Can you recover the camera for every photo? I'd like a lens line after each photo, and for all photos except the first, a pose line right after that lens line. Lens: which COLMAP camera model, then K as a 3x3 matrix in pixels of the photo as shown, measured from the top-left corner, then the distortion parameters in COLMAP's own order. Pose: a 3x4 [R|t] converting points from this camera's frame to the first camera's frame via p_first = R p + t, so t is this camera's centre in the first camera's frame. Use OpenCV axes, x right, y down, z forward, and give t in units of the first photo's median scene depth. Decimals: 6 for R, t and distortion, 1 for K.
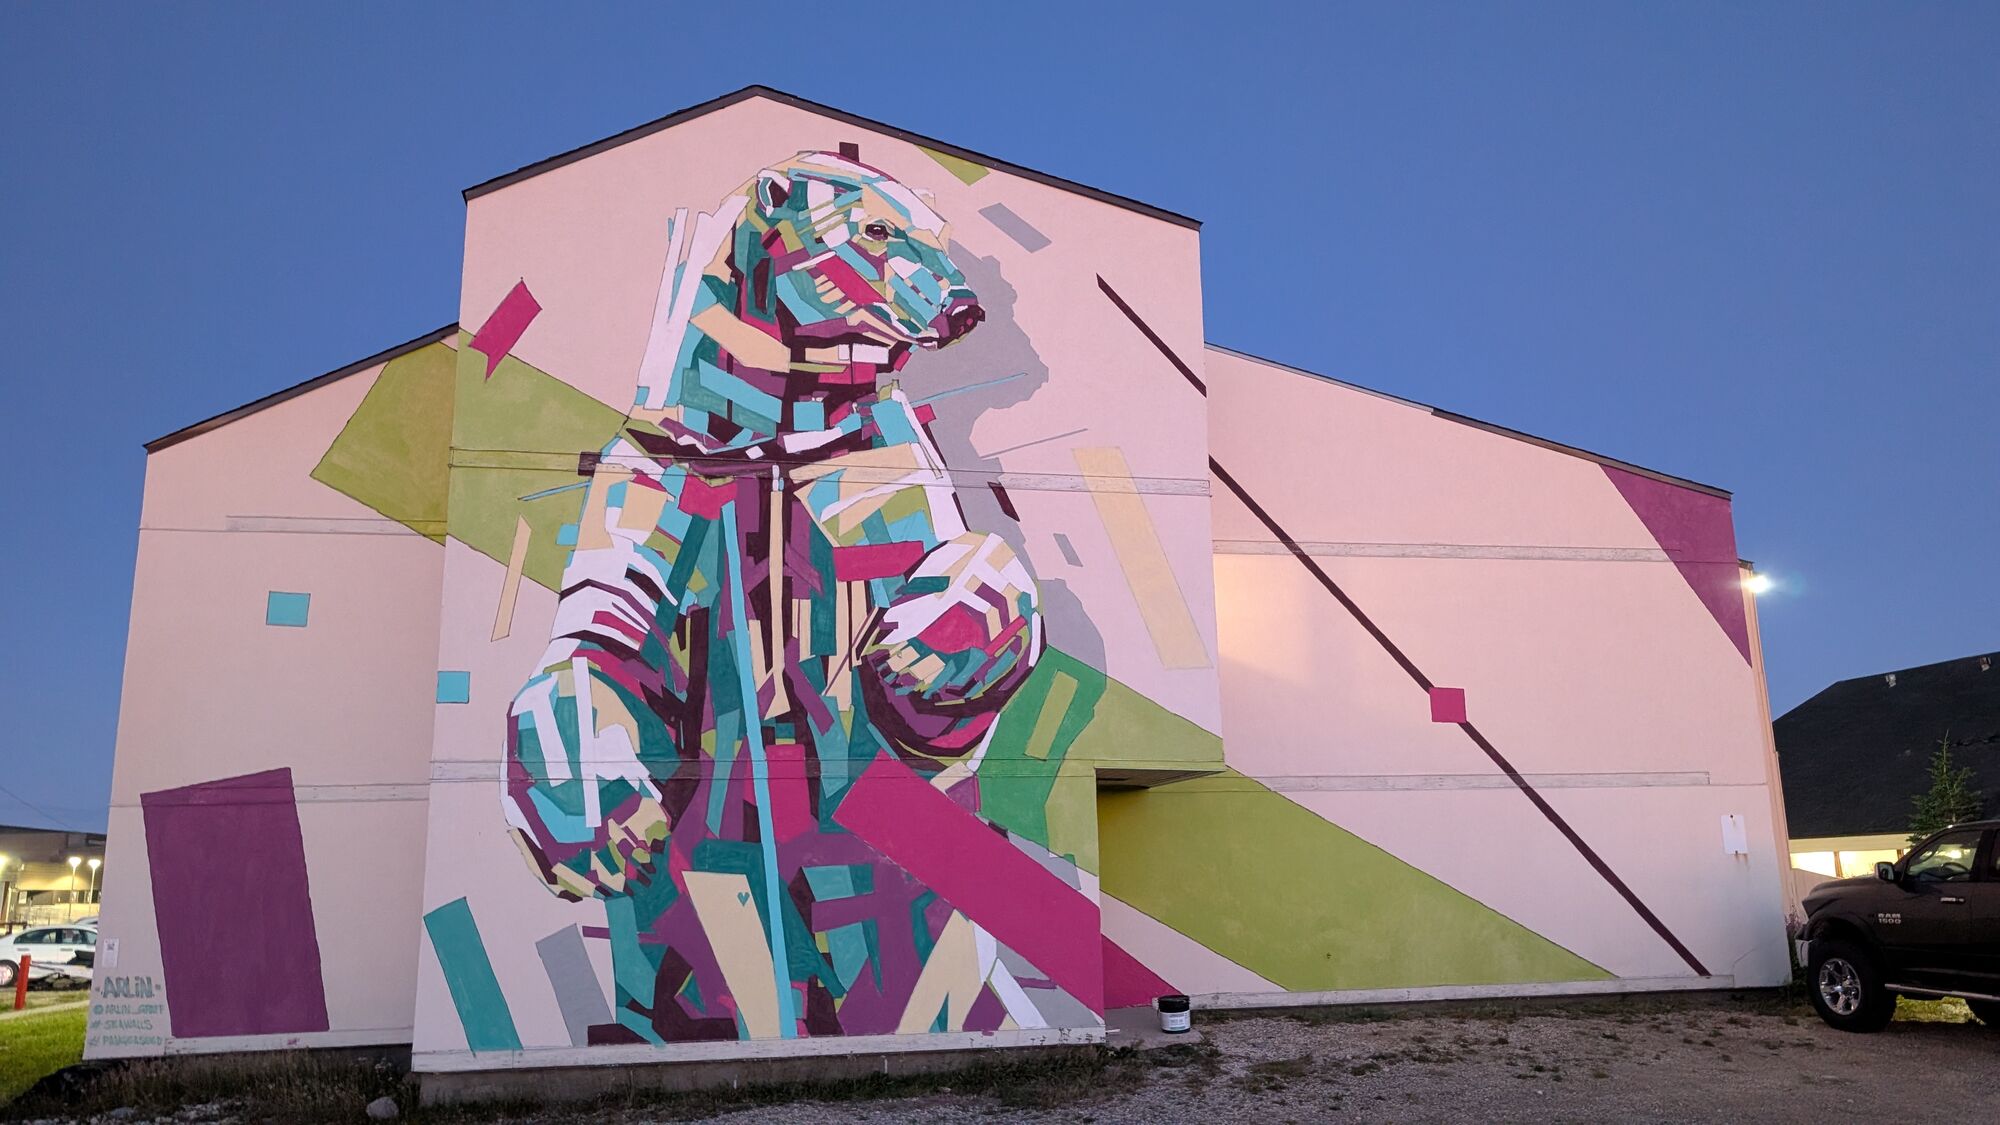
lens RADIAL K [[1493.4, 0, 1000.4], [0, 1493.4, 570.4], [0, 0, 1]] dist [0.040163, 0.000491]
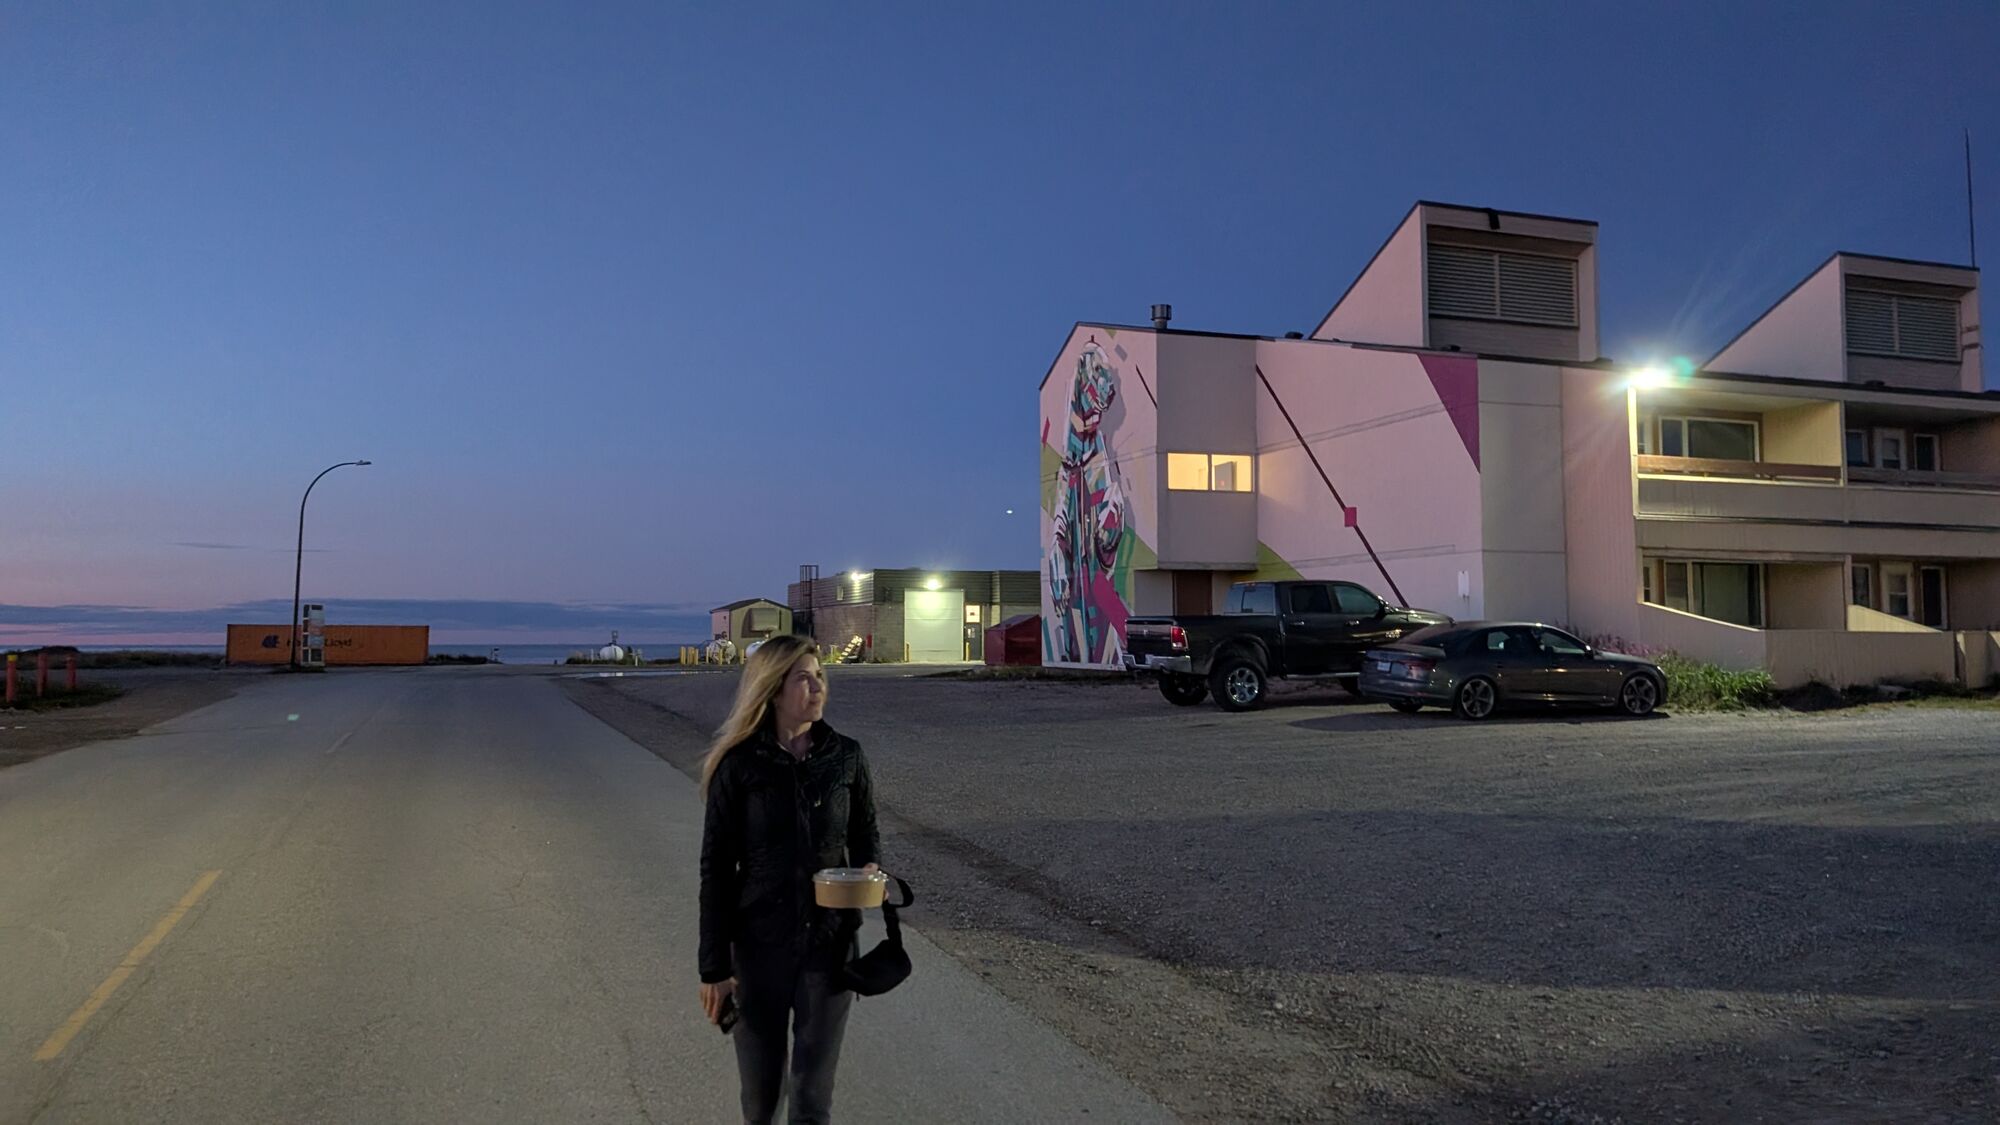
lens RADIAL K [[1493.4, 0, 1000.9], [0, 1493.4, 556.7], [0, 0, 1]] dist [0.040163, 0.000491]
pose [[0.132741, -0.029969, -0.990698, 2.562651], [0.207113, 0.978315, -0.001844, 0.067246], [0.969270, -0.204942, 0.136069, 0.430396]]
